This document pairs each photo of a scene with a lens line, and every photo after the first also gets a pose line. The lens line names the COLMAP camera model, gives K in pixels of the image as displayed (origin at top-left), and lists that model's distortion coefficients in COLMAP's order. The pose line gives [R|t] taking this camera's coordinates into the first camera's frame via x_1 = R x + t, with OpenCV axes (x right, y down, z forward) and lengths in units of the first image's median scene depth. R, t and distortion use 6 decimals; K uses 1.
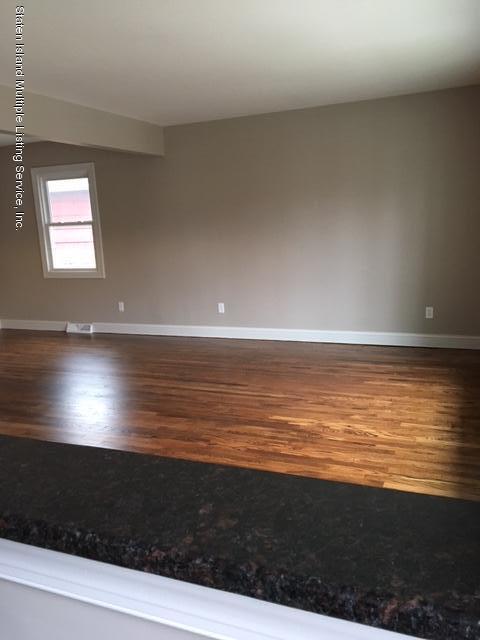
lens RADIAL K [[544.1, 0, 239.6], [0, 544.1, 318.7], [0, 0, 1]] dist [0.081144, -0.104164]
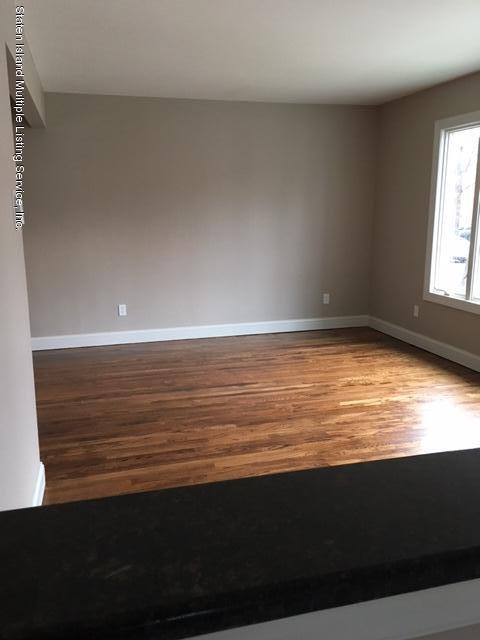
lens RADIAL K [[544.1, 0, 239.6], [0, 544.1, 318.7], [0, 0, 1]] dist [0.081144, -0.104164]
pose [[0.781649, -0.082460, 0.618244, -0.606843], [0.084237, 0.996097, 0.026357, -0.017885], [-0.618004, 0.031477, 0.785544, 0.266783]]
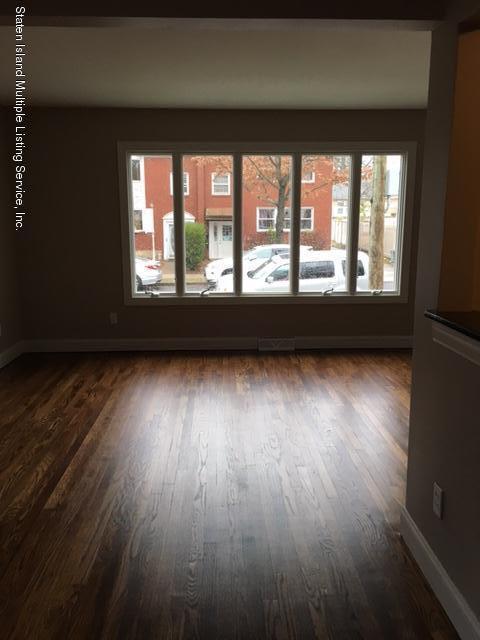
lens RADIAL K [[544.1, 0, 239.6], [0, 544.1, 318.7], [0, 0, 1]] dist [0.081144, -0.104164]
pose [[-0.433106, -0.123448, 0.892849, -0.815466], [0.189098, 0.956087, 0.223920, -0.197065], [-0.881284, 0.265817, -0.390743, 1.207819]]
